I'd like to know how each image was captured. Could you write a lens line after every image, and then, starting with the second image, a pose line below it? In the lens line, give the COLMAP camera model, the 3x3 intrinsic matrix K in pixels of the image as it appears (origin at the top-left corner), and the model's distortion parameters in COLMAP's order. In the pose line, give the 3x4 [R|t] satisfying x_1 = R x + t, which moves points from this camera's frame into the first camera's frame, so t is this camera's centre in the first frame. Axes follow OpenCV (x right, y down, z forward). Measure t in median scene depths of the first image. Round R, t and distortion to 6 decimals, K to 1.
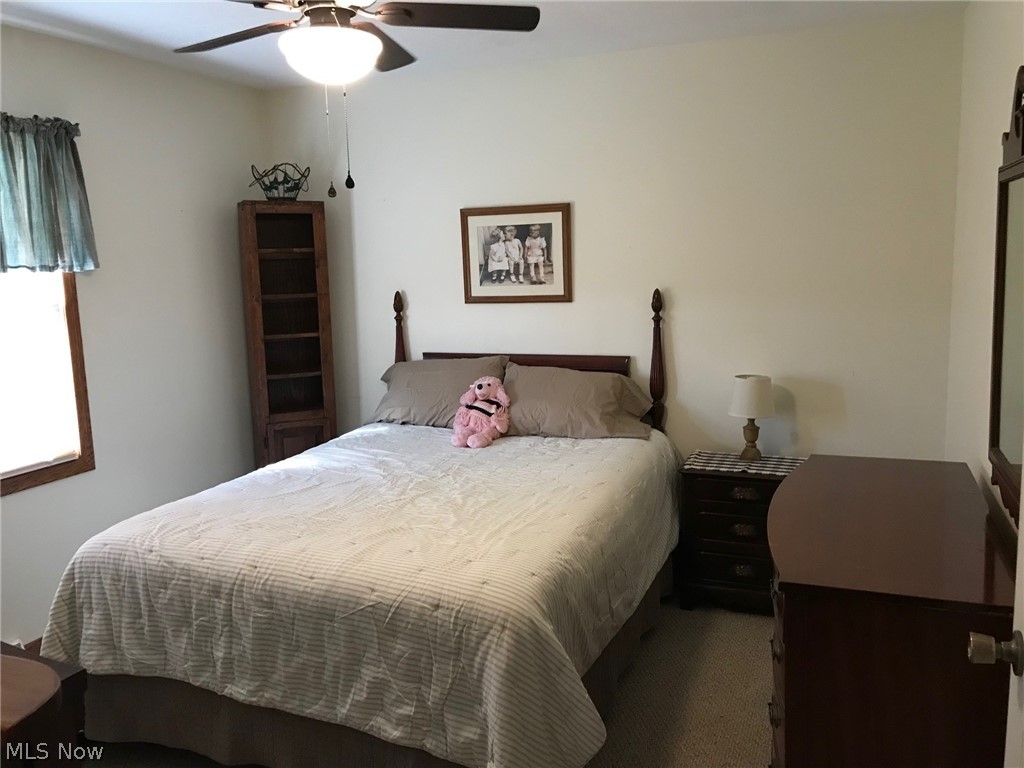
lens RADIAL K [[846.6, 0, 512.0], [0, 846.6, 384.0], [0, 0, 1]] dist [0.028603, -0.006252]
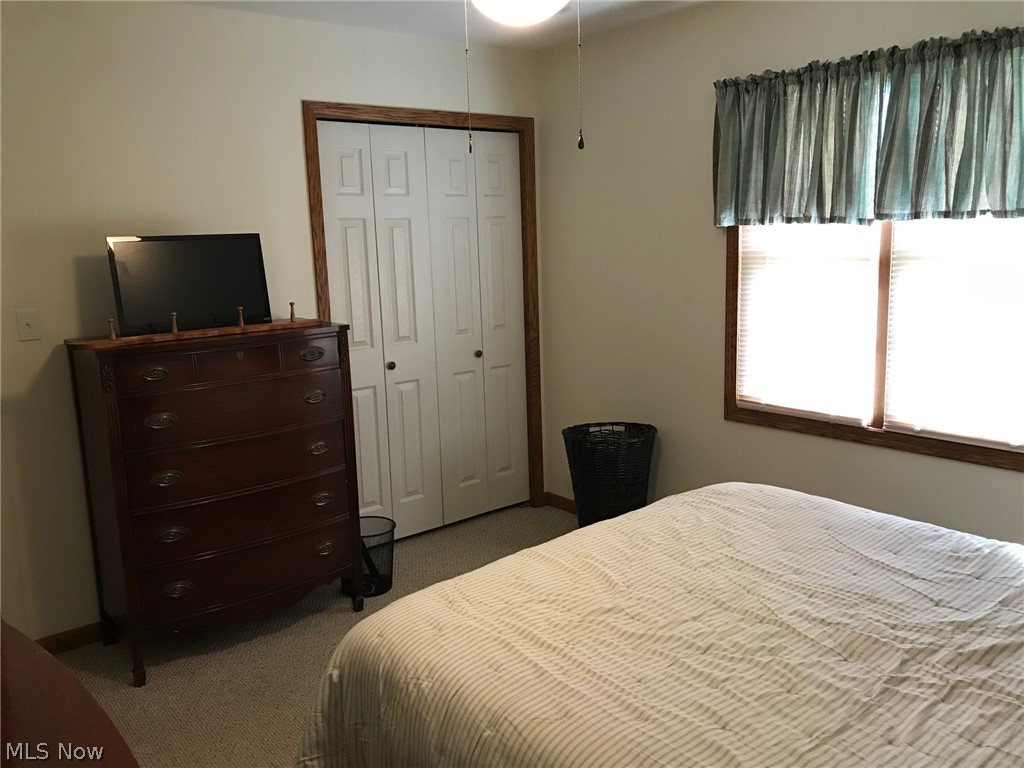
lens RADIAL K [[813.2, 0, 512.2], [0, 813.2, 393.4], [0, 0, 1]] dist [0.001719, -0.001781]
pose [[-0.494841, 0.216992, -0.841455, 0.466888], [-0.071819, 0.954796, 0.288455, -0.192710], [0.866011, 0.203172, -0.456888, 1.131467]]
